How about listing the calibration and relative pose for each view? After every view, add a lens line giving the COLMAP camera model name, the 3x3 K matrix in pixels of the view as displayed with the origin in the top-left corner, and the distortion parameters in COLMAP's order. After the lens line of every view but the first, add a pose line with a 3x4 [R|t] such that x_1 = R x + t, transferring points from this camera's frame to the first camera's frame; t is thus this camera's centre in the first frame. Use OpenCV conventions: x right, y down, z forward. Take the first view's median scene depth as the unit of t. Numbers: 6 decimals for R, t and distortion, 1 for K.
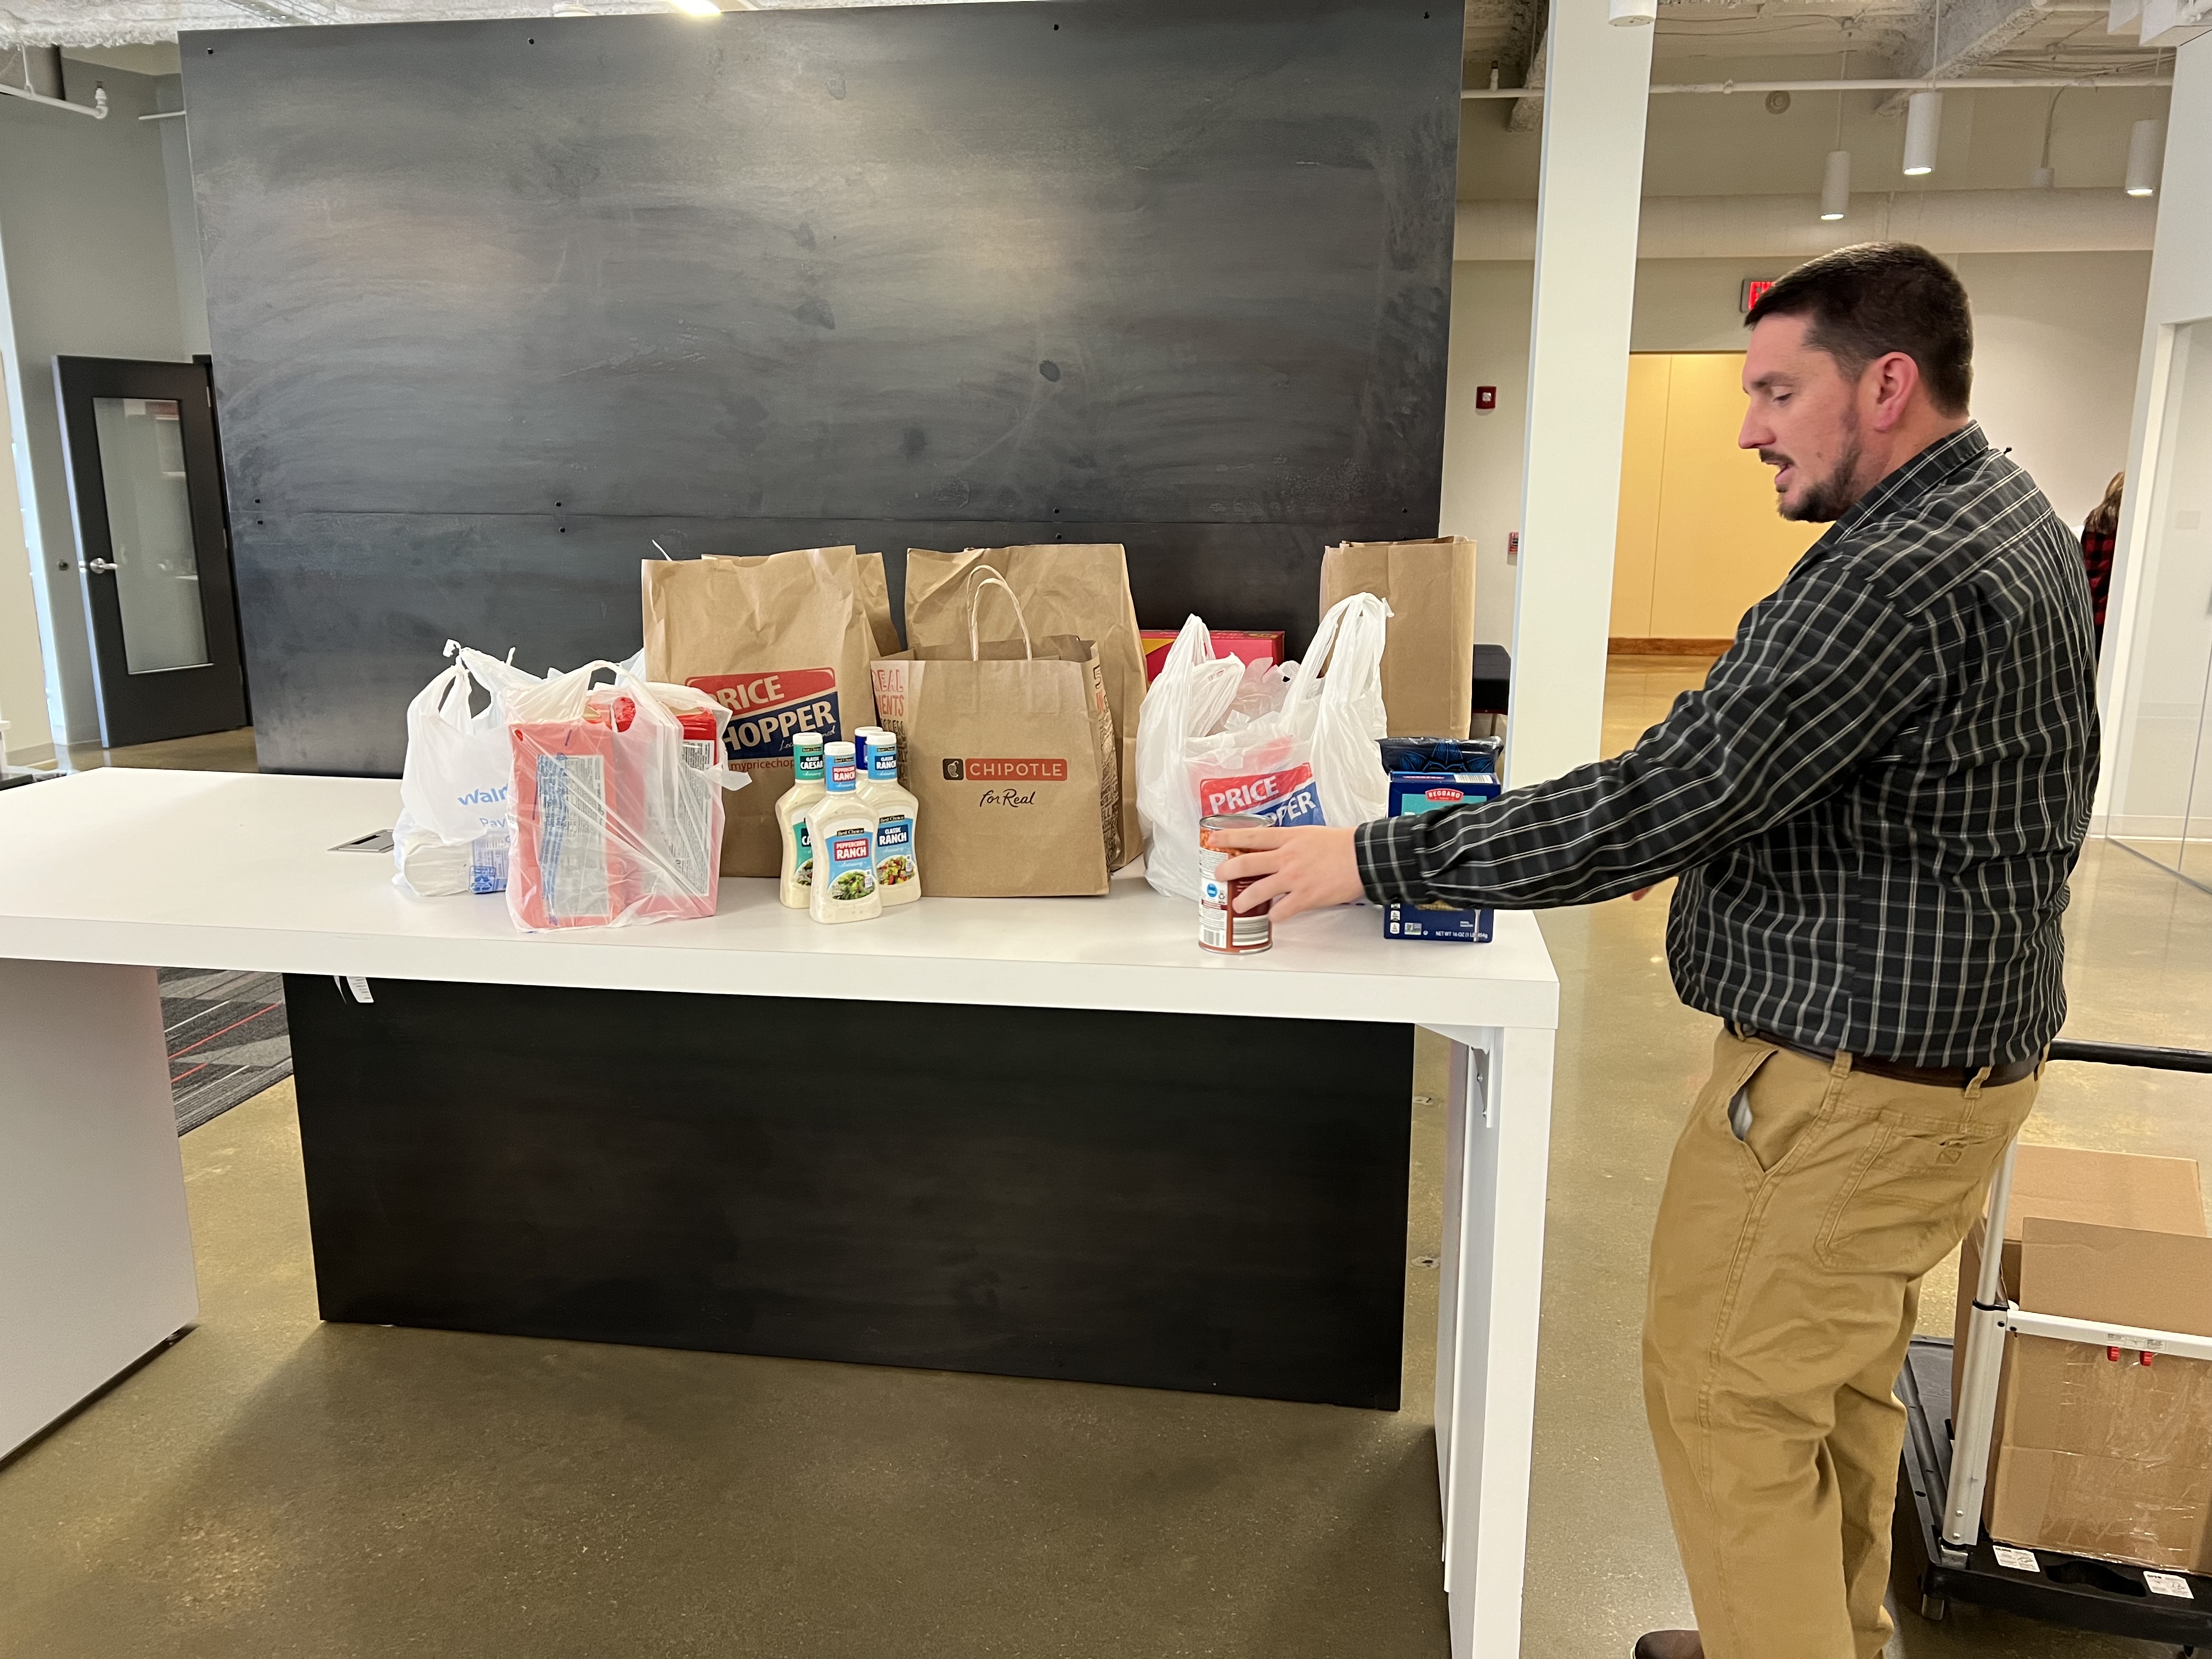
lens RADIAL K [[1666.7, 0, 1110.9], [0, 1666.7, 840.8], [0, 0, 1]] dist [0.035265, -0.026784]
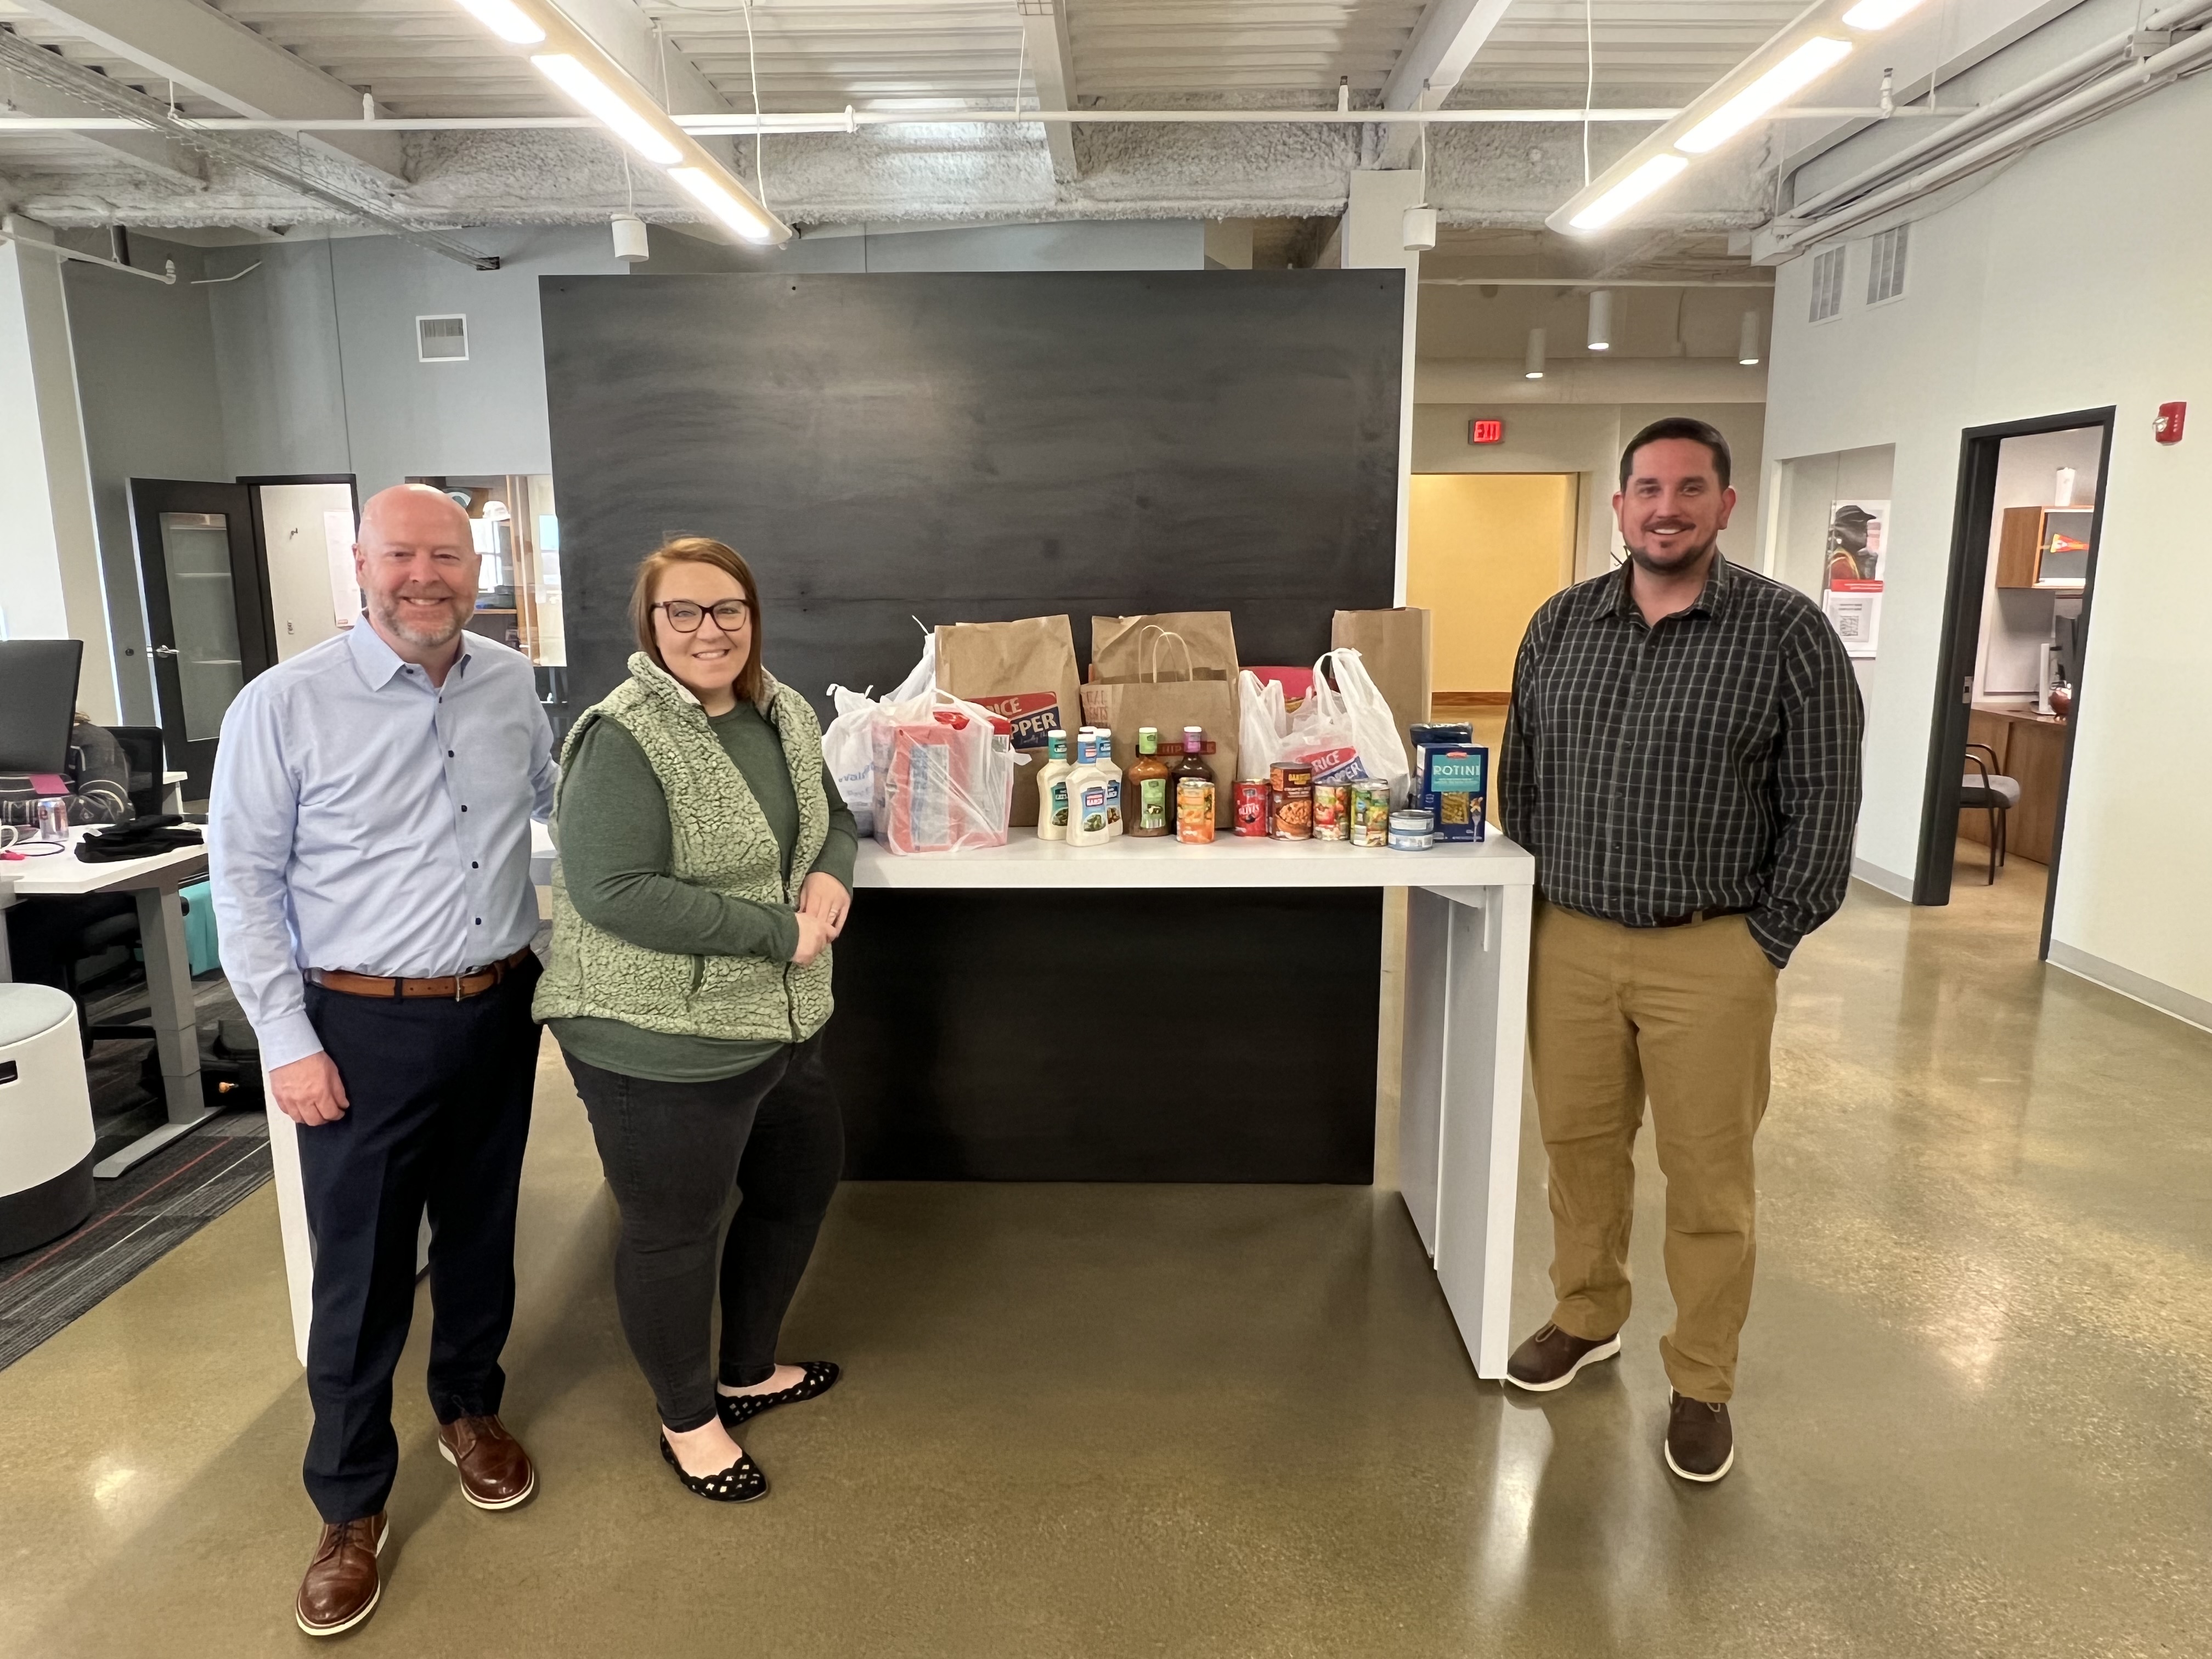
lens RADIAL K [[1428.5, 0, 1104.6], [0, 1428.5, 824.2], [0, 0, 1]] dist [-0.003781, 0.006583]
pose [[0.991719, -0.029571, 0.124974, -0.273651], [0.034130, 0.998822, -0.034505, 0.065756], [-0.123806, 0.038484, 0.991560, -0.321659]]
